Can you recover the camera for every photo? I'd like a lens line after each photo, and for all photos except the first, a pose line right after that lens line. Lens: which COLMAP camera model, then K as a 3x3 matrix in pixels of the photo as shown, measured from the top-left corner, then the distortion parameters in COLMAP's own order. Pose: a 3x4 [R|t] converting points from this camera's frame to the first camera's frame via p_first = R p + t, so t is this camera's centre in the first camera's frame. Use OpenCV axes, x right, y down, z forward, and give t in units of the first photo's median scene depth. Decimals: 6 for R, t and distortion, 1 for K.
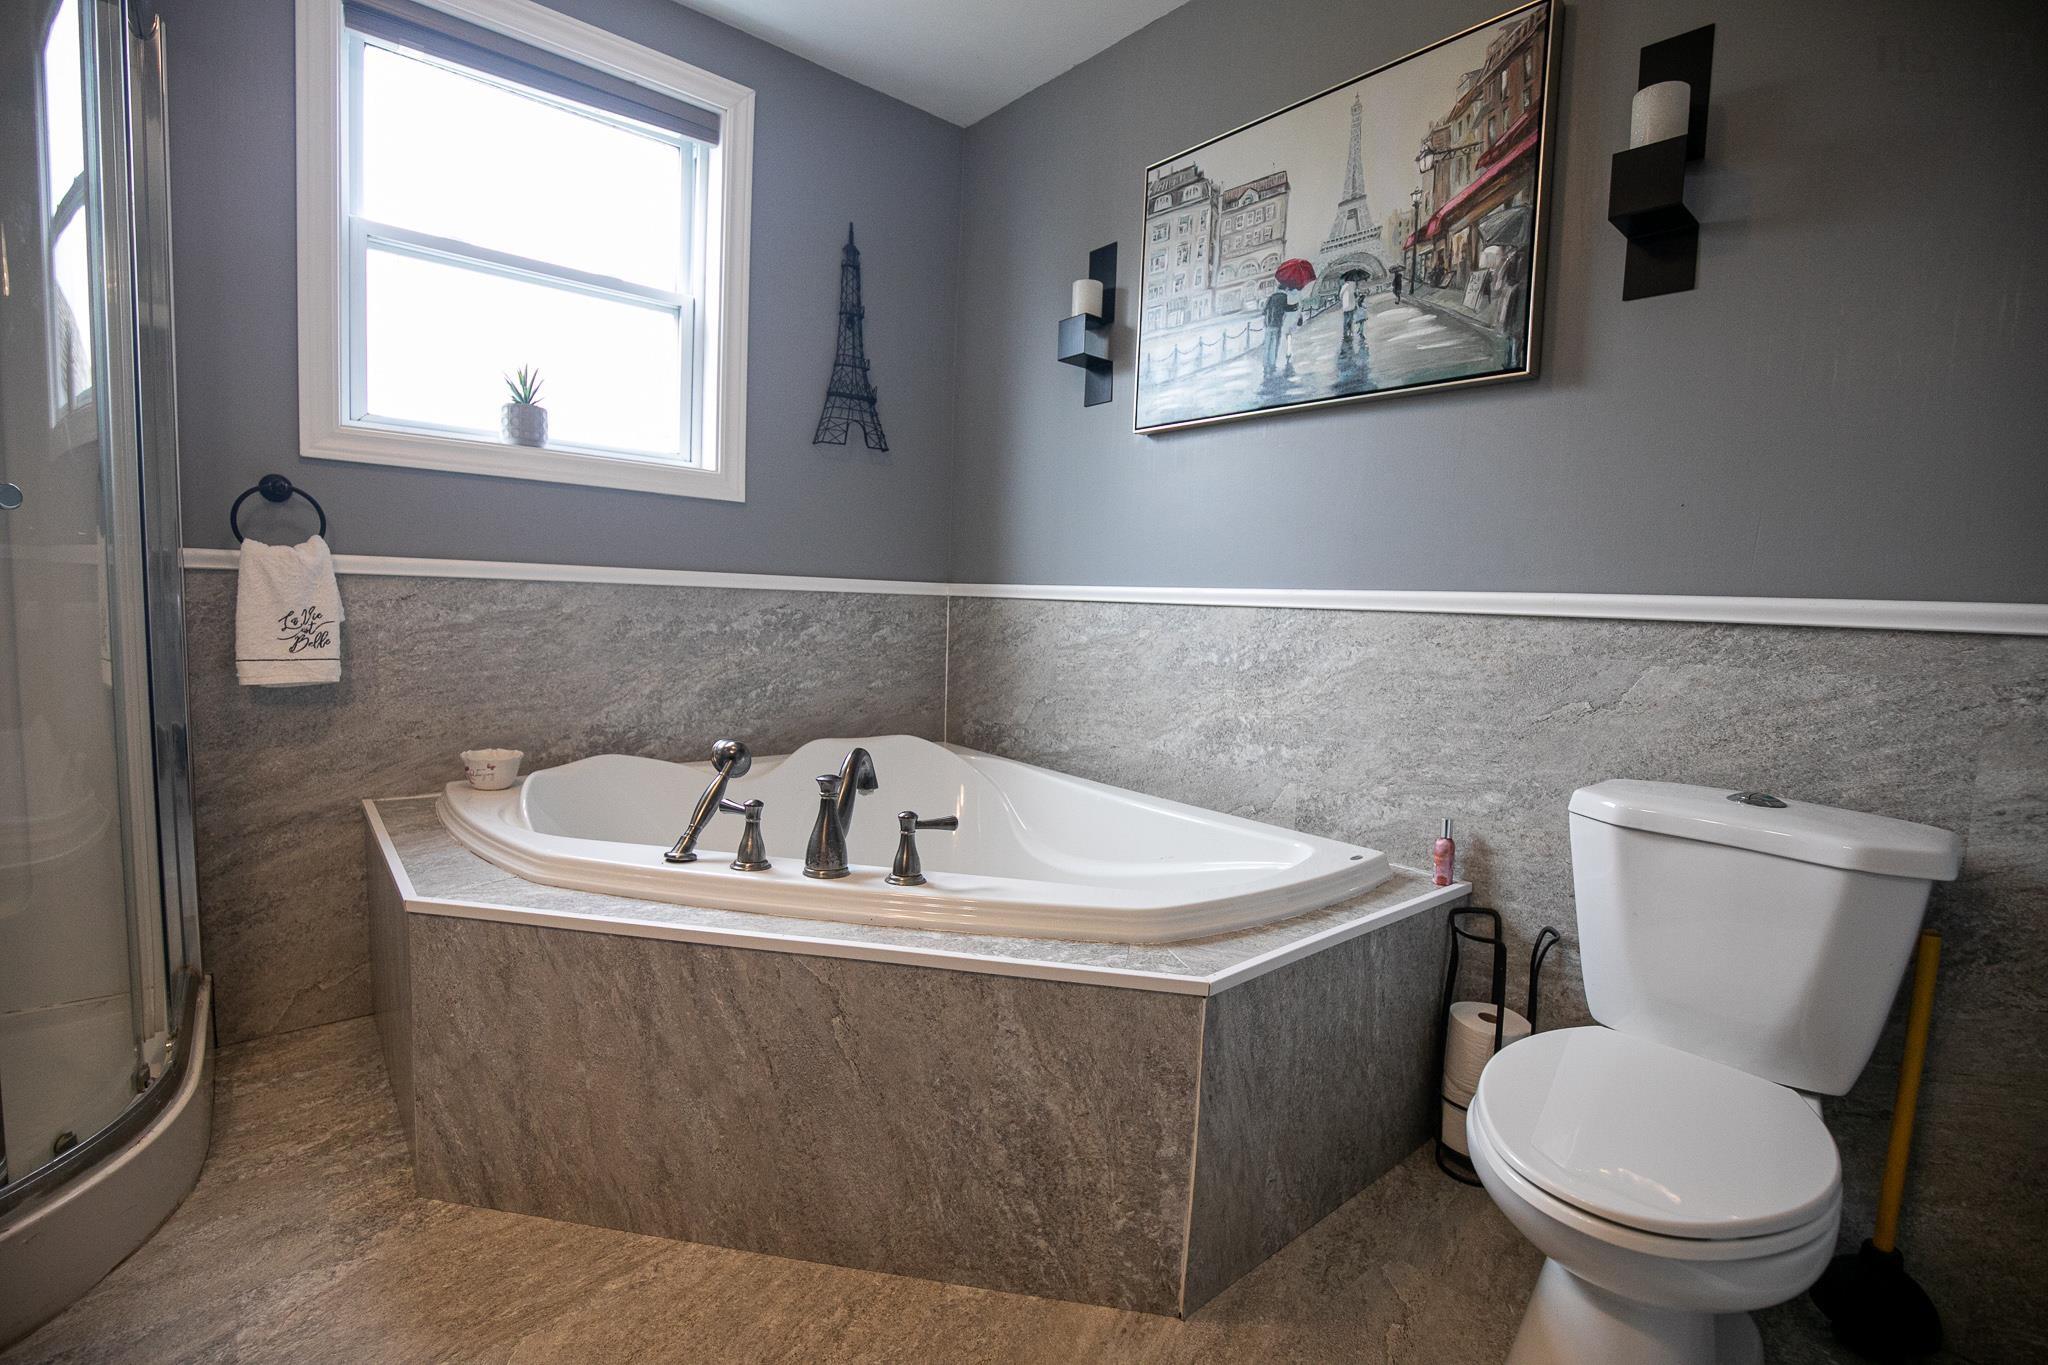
lens RADIAL K [[940.1, 0, 1024.0], [0, 940.1, 682.5], [0, 0, 1]] dist [-0.039571, 0.008378]
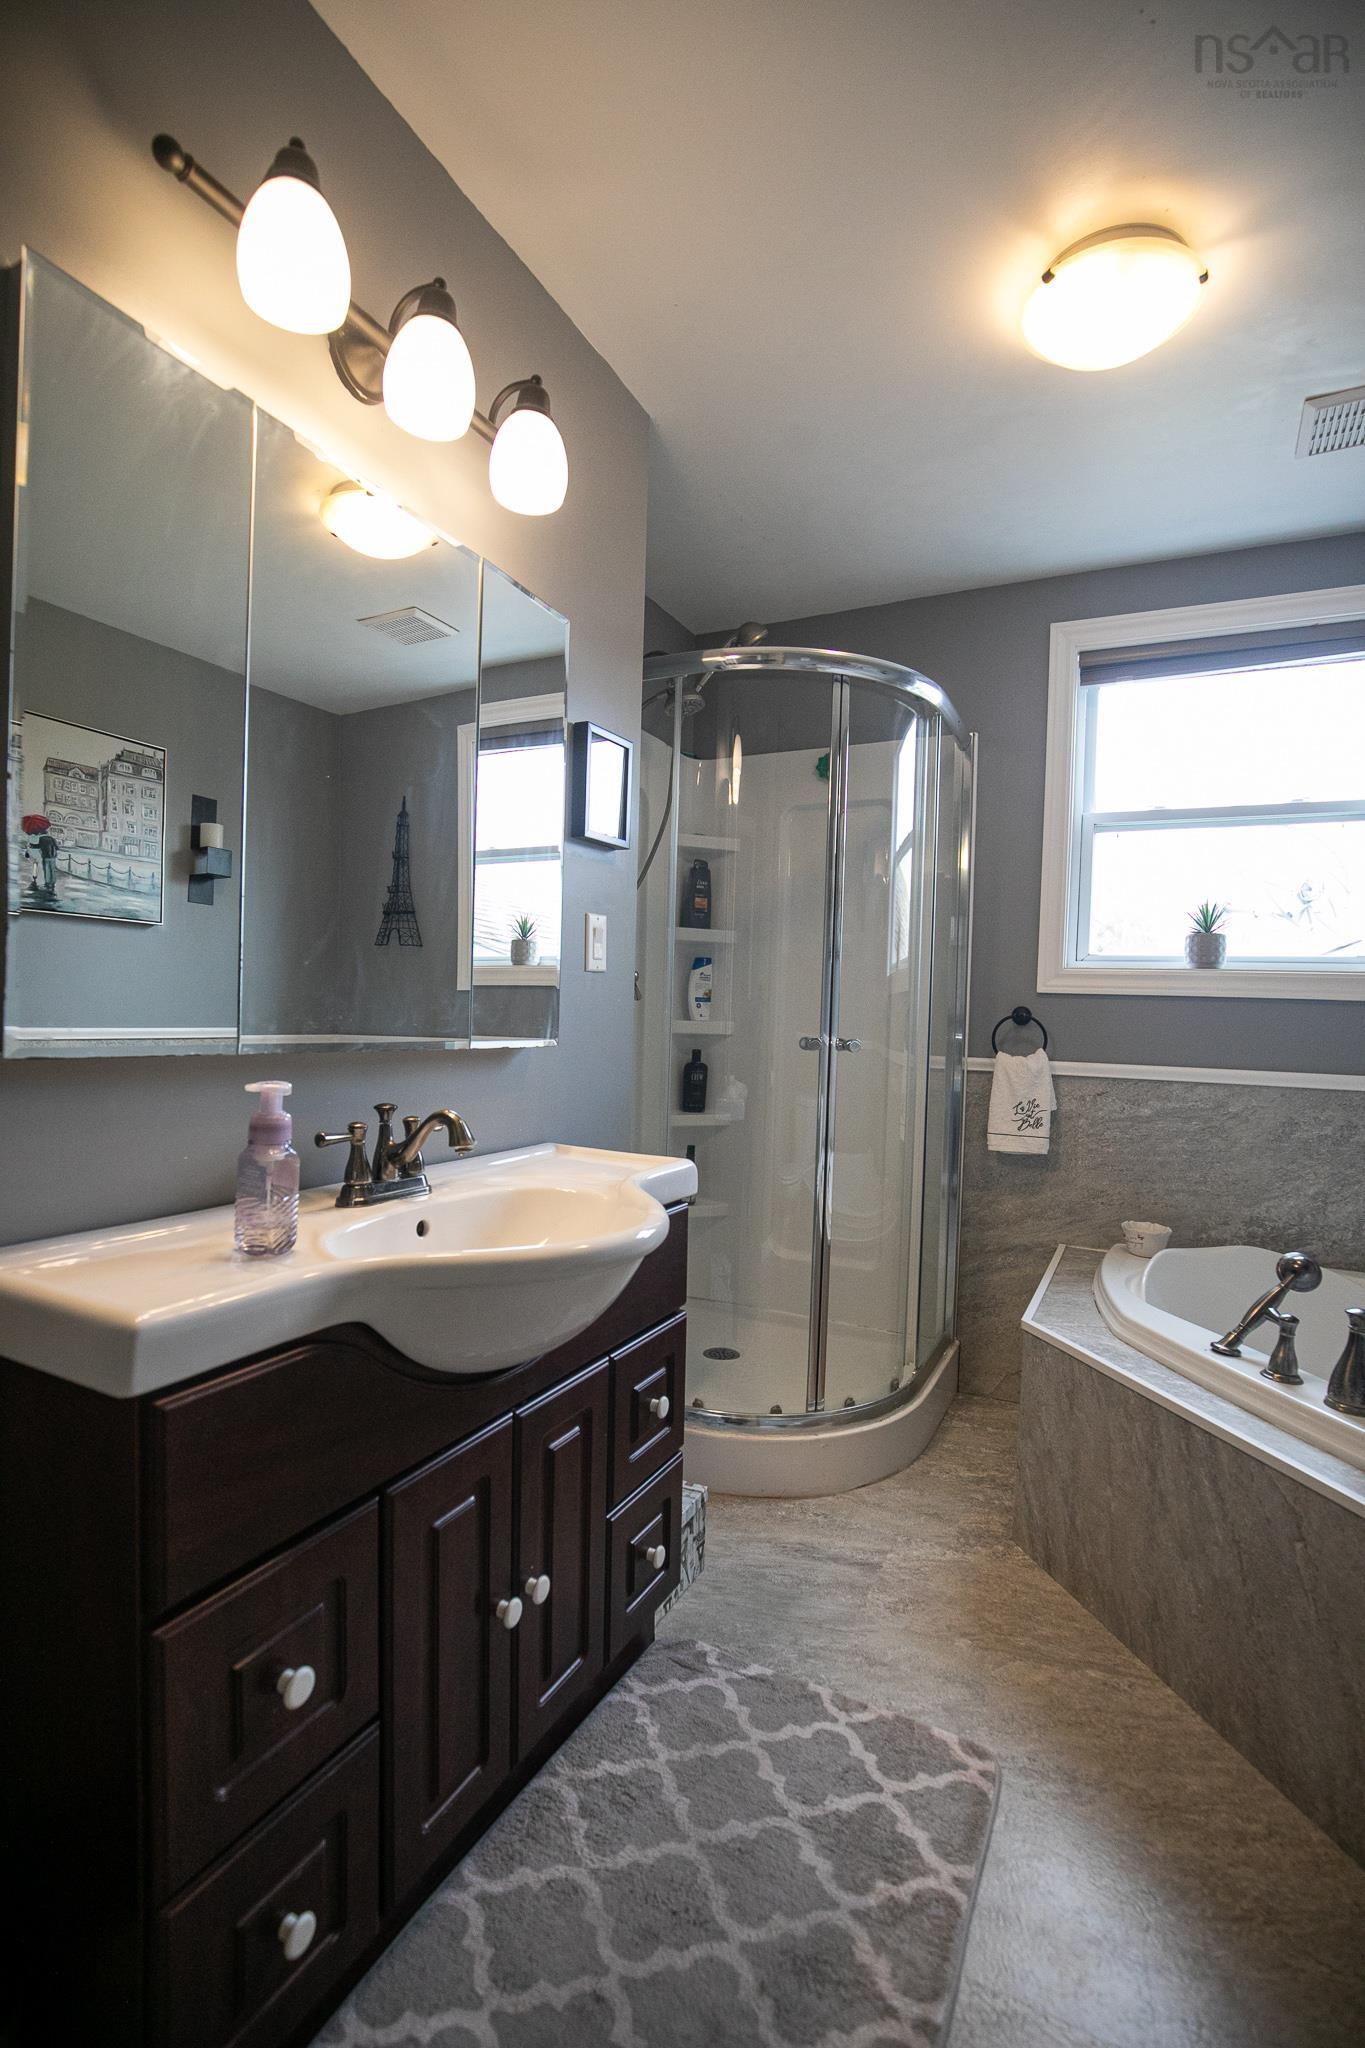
lens RADIAL K [[940.1, 0, 682.5], [0, 940.1, 1024.0], [0, 0, 1]] dist [-0.039571, 0.008378]
pose [[0.387125, -0.015257, -0.921901, 0.376735], [-0.097302, 0.993604, -0.057303, -0.068752], [0.916879, 0.111886, 0.383164, -0.061626]]
